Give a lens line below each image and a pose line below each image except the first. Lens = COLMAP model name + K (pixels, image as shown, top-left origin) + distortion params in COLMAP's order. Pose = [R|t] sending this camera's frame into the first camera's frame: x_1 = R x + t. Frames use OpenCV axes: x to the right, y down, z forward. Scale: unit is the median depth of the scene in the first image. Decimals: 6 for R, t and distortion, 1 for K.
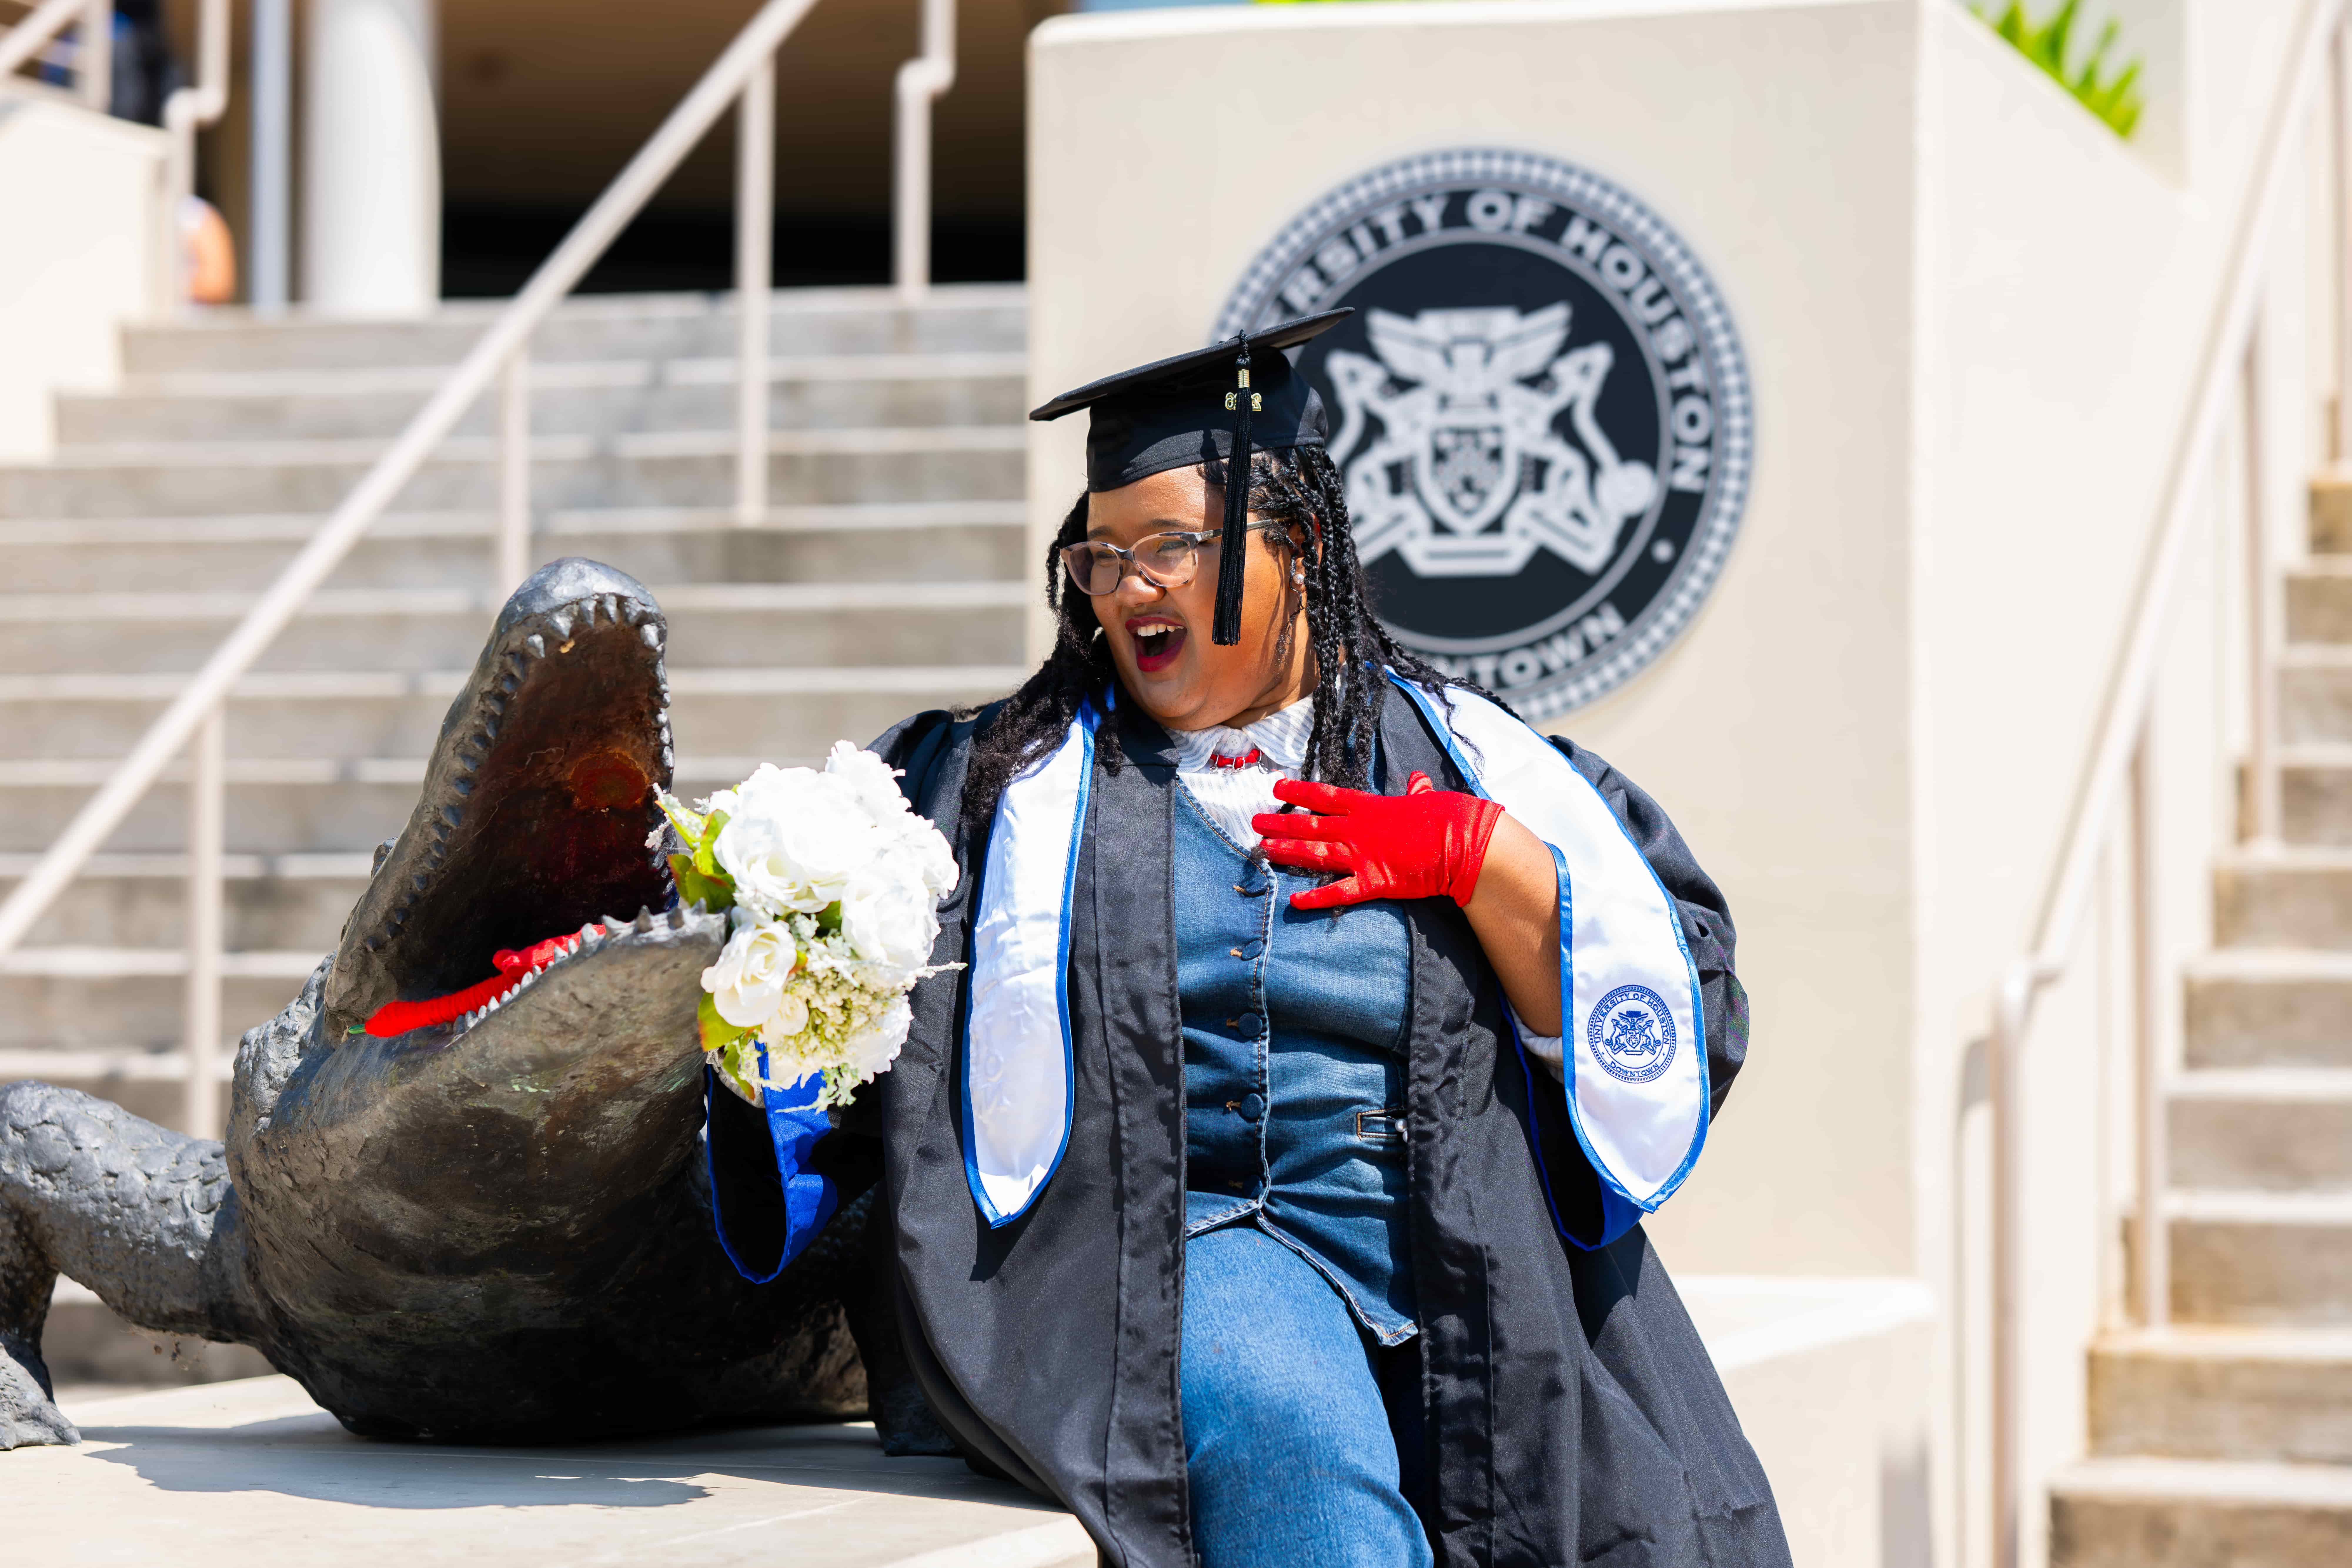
lens RADIAL K [[5214.2, 0, 1176.0], [0, 5214.2, 784.0], [0, 0, 1]] dist [0.122915, -0.151608]
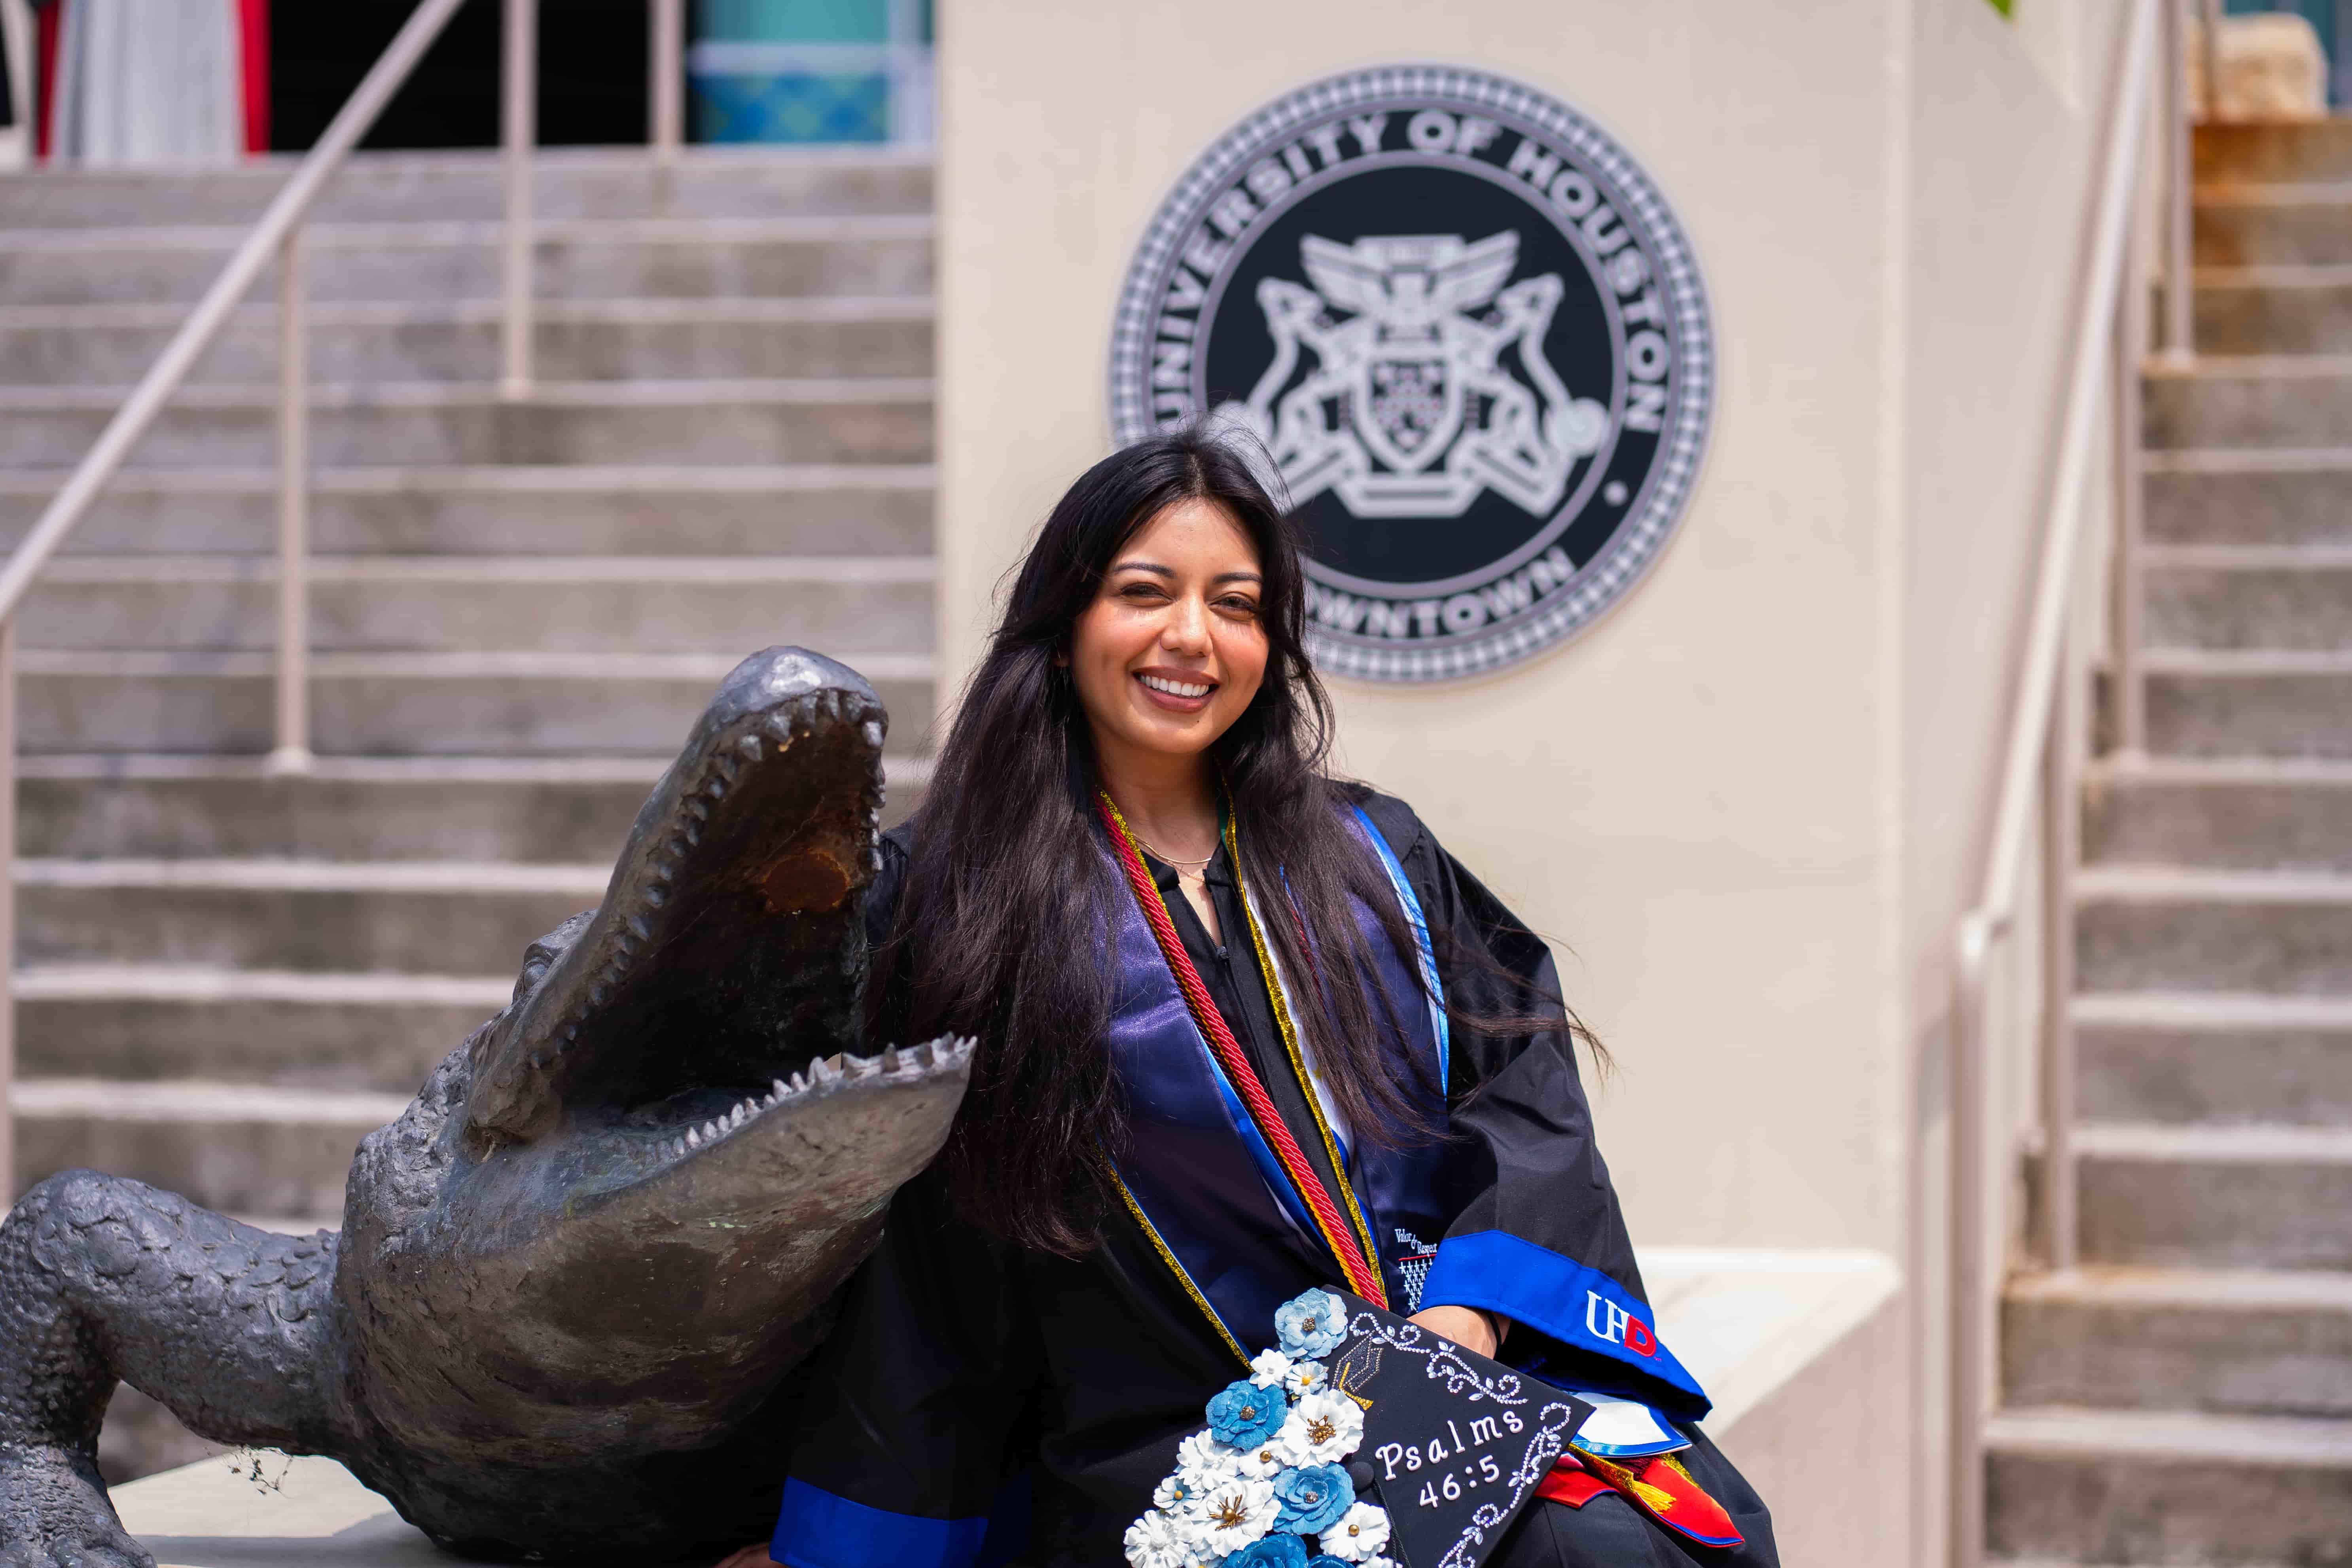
lens RADIAL K [[5145.0, 0, 1109.4], [0, 5145.0, 786.7], [0, 0, 1]] dist [0.334942, -3.264326]
pose [[0.996873, -0.002791, 0.078971, -0.074545], [-0.000879, 0.998923, 0.046390, -0.034714], [-0.079016, -0.046314, 0.995797, 0.060376]]
